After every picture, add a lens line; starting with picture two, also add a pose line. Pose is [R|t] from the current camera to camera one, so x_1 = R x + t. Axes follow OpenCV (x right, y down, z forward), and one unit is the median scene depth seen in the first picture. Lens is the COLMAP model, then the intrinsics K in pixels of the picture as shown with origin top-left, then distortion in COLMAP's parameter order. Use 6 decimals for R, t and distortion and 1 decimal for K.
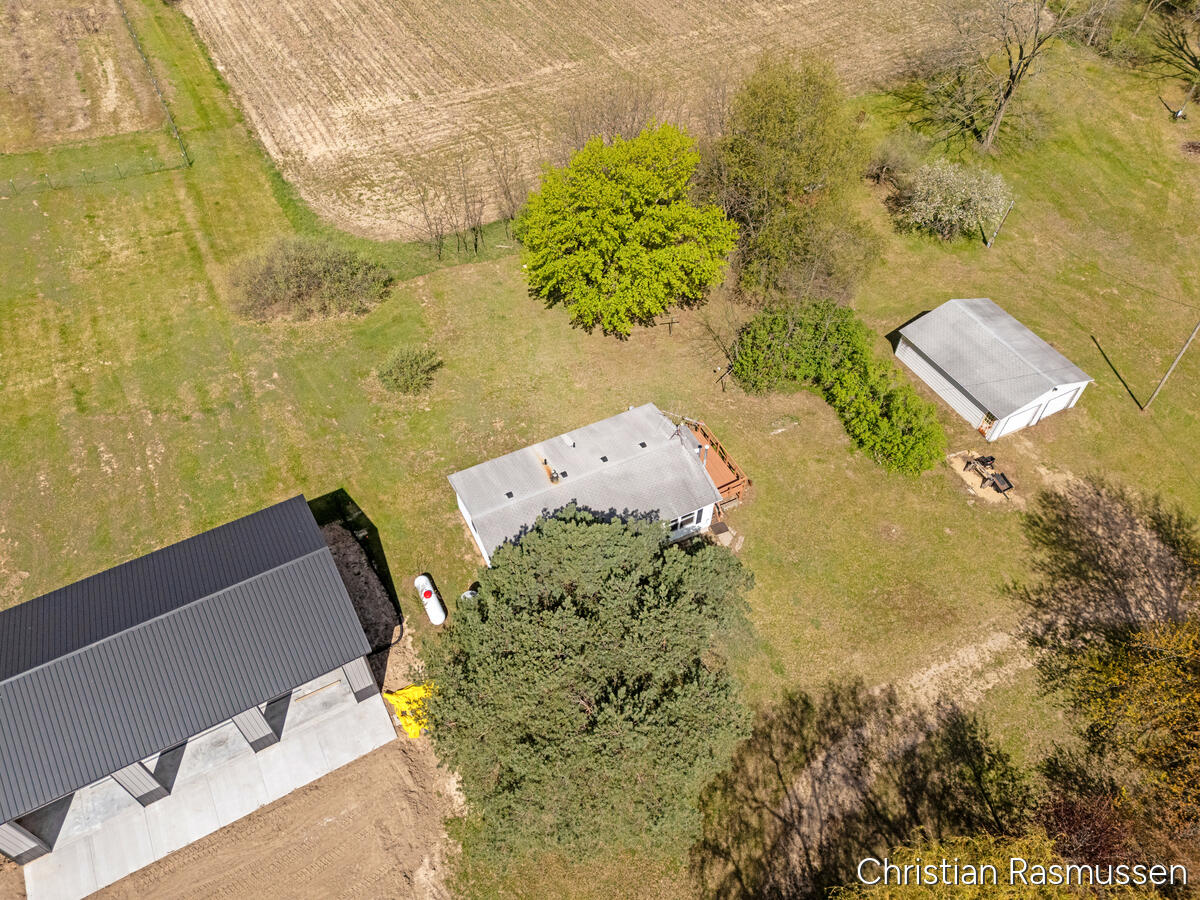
lens RADIAL K [[852.4, 0, 600.0], [0, 852.4, 450.0], [0, 0, 1]] dist [0.051996, -0.047506]
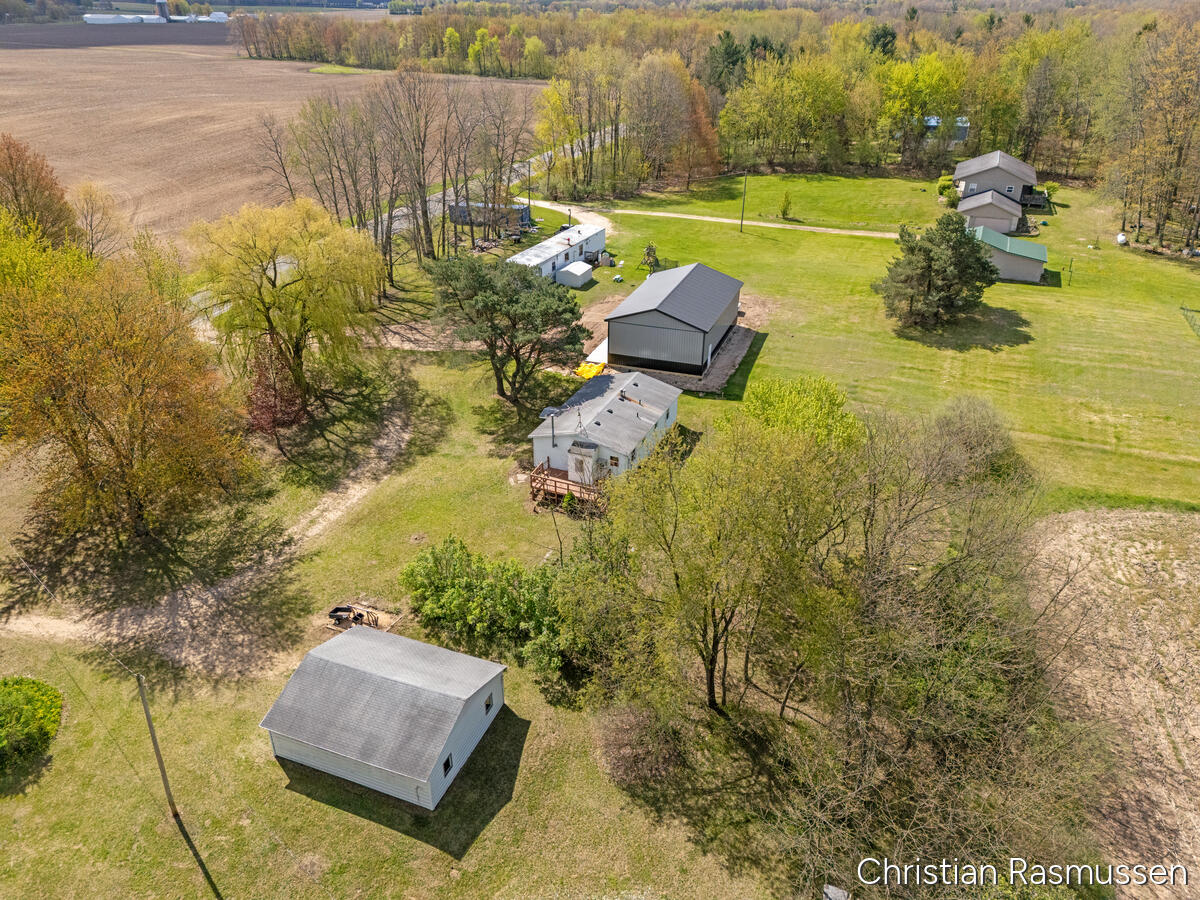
lens RADIAL K [[852.4, 0, 600.0], [0, 852.4, 450.0], [0, 0, 1]] dist [0.051996, -0.047506]
pose [[-0.758326, 0.290427, -0.583603, 0.888898], [-0.504475, 0.305541, 0.807558, -1.137825], [0.412852, 0.906806, -0.085186, 1.213675]]
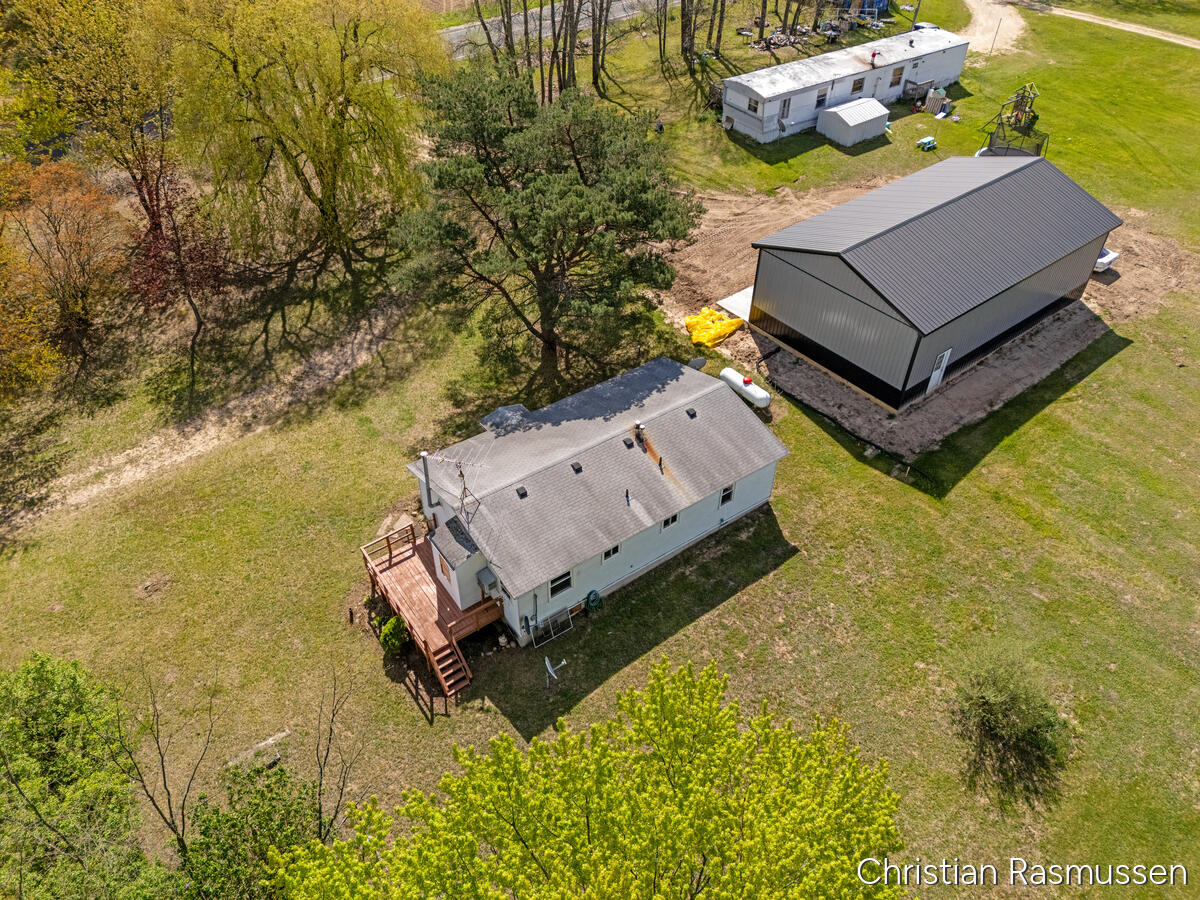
lens RADIAL K [[852.4, 0, 600.0], [0, 852.4, 450.0], [0, 0, 1]] dist [0.051996, -0.047506]
pose [[-0.987451, 0.090346, -0.129533, 0.075417], [-0.131621, -0.017527, 0.991145, -0.689311], [0.087275, 0.995756, 0.029199, 1.001864]]
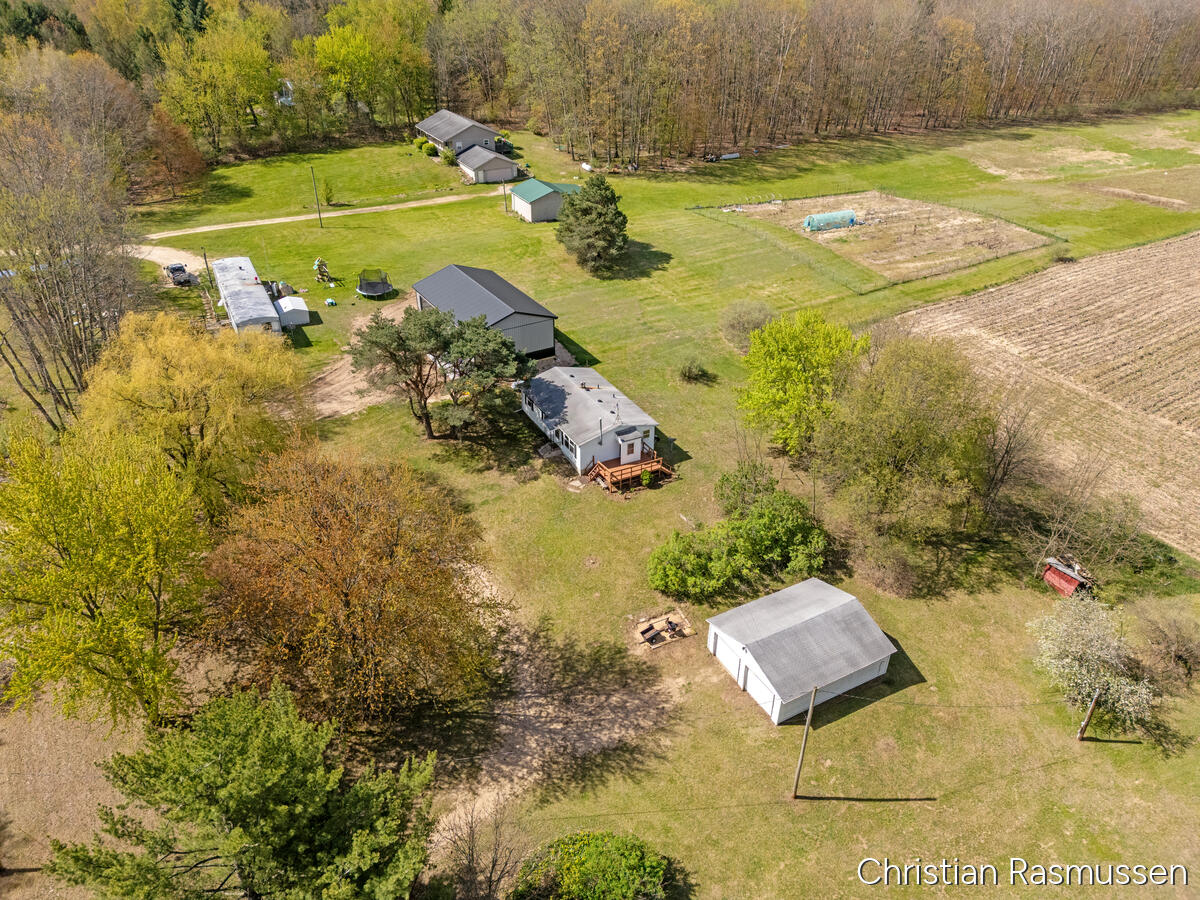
lens RADIAL K [[864.3, 0, 576.9], [0, 864.3, 452.1], [0, 0, 1]] dist [0.031491, -0.002362]
pose [[0.010657, 0.511098, -0.859457, 1.542093], [-0.762898, 0.559798, 0.323439, -0.449745], [0.646431, 0.652231, 0.395881, 0.386377]]
